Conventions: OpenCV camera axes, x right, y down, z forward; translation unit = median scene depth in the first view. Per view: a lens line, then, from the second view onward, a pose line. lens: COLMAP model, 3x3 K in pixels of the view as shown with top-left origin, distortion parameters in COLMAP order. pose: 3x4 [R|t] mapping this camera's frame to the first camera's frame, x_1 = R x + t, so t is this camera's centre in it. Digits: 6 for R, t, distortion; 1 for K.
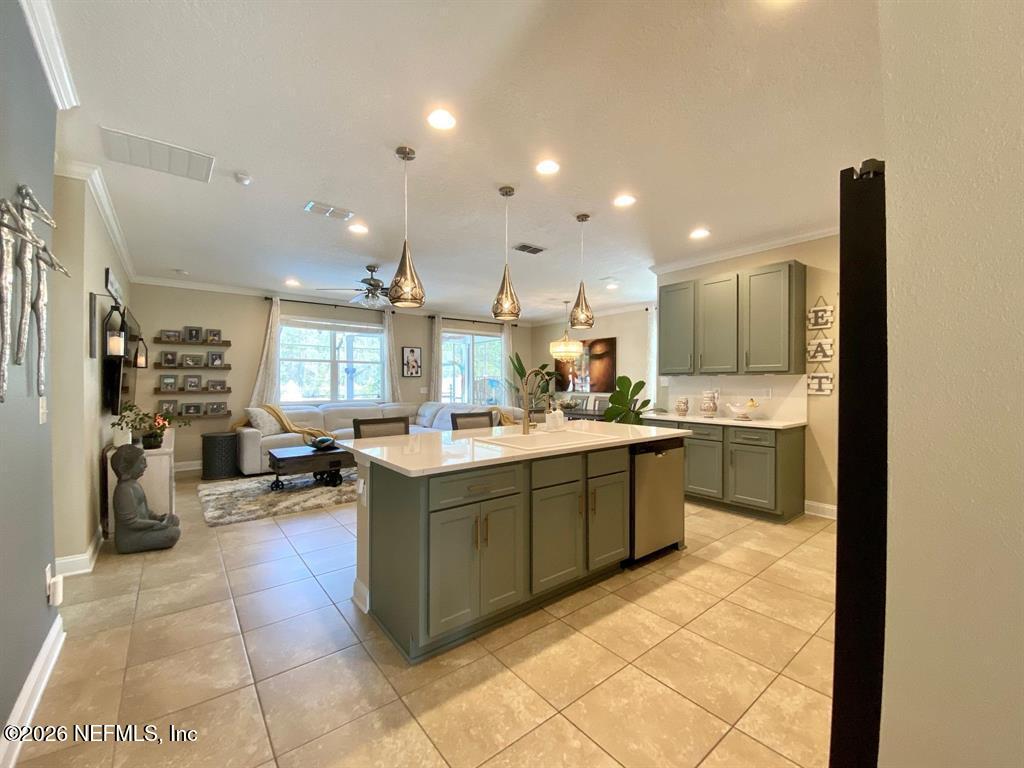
lens RADIAL K [[416.8, 0, 505.1], [0, 416.8, 386.7], [0, 0, 1]] dist [0.006439, -0.011811]
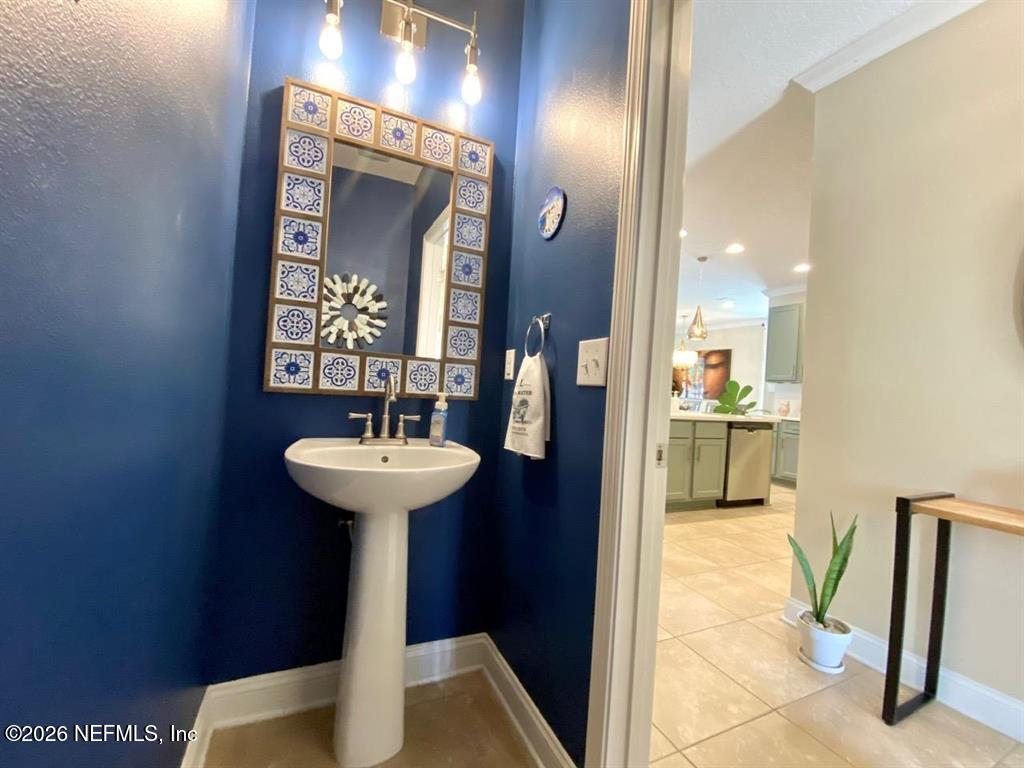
lens RADIAL K [[416.8, 0, 503.5], [0, 416.8, 379.7], [0, 0, 1]] dist [0.006439, -0.011811]
pose [[0.966835, 0.060766, -0.248069, -0.105137], [-0.068474, 0.997398, -0.022554, 0.081123], [0.246053, 0.038792, 0.968480, -0.608034]]
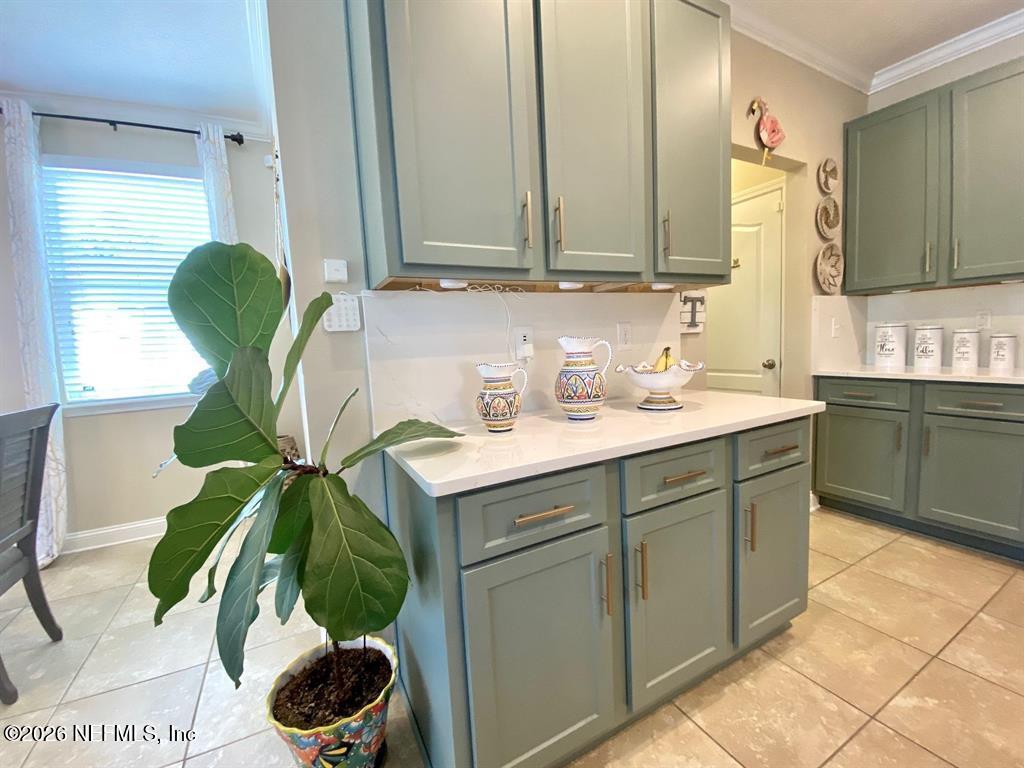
lens RADIAL K [[416.8, 0, 508.8], [0, 416.8, 384.7], [0, 0, 1]] dist [0.006439, -0.011811]
pose [[0.184069, -0.109764, 0.976765, 0.282595], [0.059942, 0.993149, 0.100309, 0.023461], [-0.981084, 0.040085, 0.189387, 1.588556]]
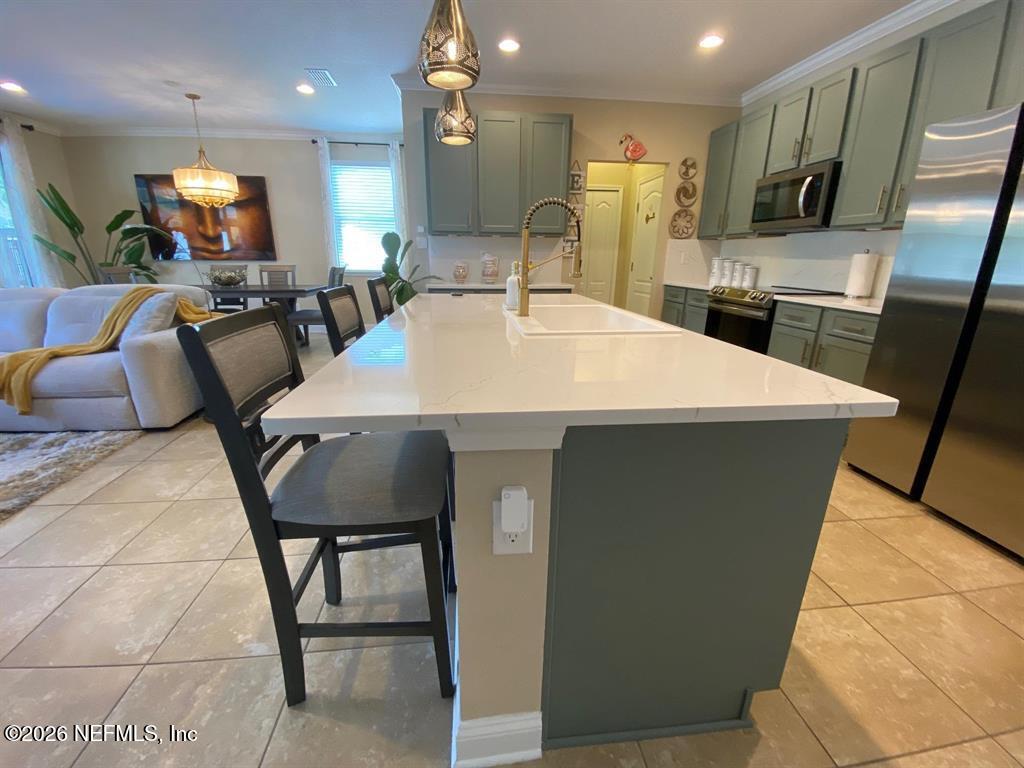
lens RADIAL K [[416.8, 0, 507.0], [0, 416.8, 389.8], [0, 0, 1]] dist [0.006439, -0.011811]
pose [[0.531936, -0.252581, 0.808237, -0.506709], [-0.001231, 0.954246, 0.299021, 0.037281], [-0.846784, -0.160055, 0.507287, 0.720210]]
